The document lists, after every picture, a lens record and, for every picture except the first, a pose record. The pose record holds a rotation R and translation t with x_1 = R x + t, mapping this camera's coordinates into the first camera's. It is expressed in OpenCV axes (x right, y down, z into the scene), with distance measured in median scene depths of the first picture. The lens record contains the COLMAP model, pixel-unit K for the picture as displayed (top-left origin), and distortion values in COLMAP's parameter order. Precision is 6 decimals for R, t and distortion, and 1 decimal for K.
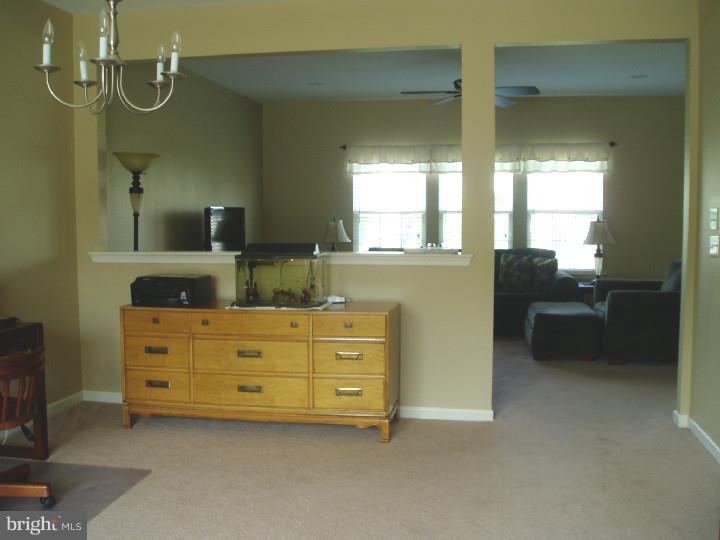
lens RADIAL K [[755.5, 0, 360.0], [0, 755.5, 270.0], [0, 0, 1]] dist [-0.103313, 0.049211]
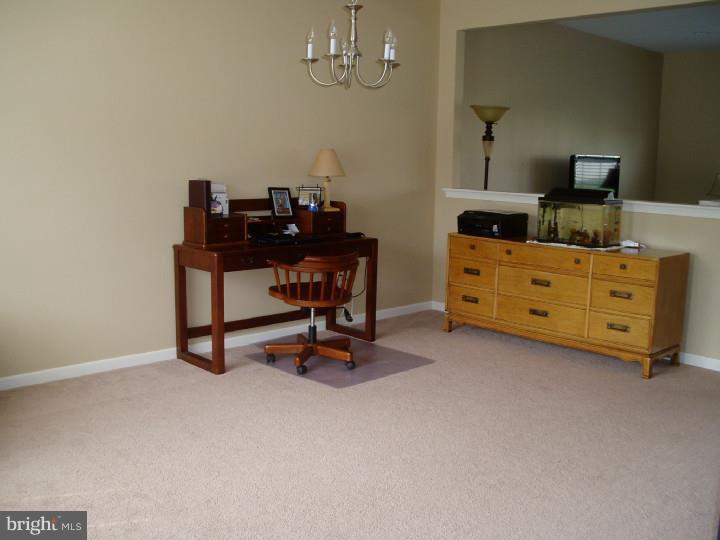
lens RADIAL K [[755.5, 0, 360.0], [0, 755.5, 270.0], [0, 0, 1]] dist [-0.103313, 0.049211]
pose [[0.812119, 0.111155, -0.572807, 0.282490], [-0.068683, 0.993073, 0.095331, 0.000564], [0.579436, -0.038077, 0.814128, -0.100665]]
